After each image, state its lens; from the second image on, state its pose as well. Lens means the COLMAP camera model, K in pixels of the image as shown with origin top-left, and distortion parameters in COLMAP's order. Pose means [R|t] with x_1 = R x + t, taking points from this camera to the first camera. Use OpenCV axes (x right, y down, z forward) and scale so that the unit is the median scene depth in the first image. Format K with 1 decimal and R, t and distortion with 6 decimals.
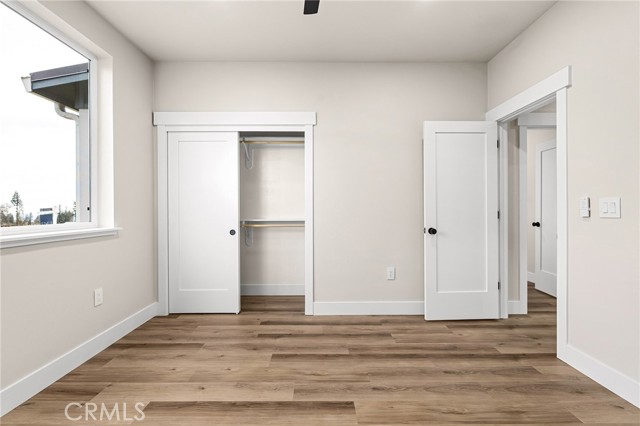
lens RADIAL K [[281.9, 0, 316.4], [0, 281.9, 211.8], [0, 0, 1]] dist [-0.000346, -0.001709]
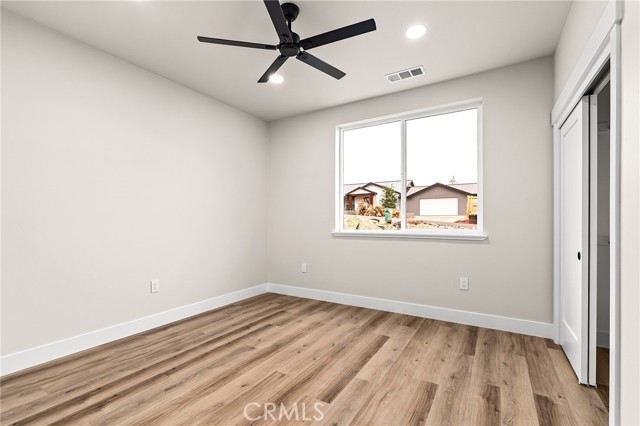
lens RADIAL K [[281.9, 0, 315.6], [0, 281.9, 216.9], [0, 0, 1]] dist [-0.000346, -0.001709]
pose [[-0.530962, -0.012931, -0.847297, 0.811939], [-0.004654, 0.999913, -0.012344, -0.003032], [0.847383, -0.002611, -0.530976, 1.168242]]
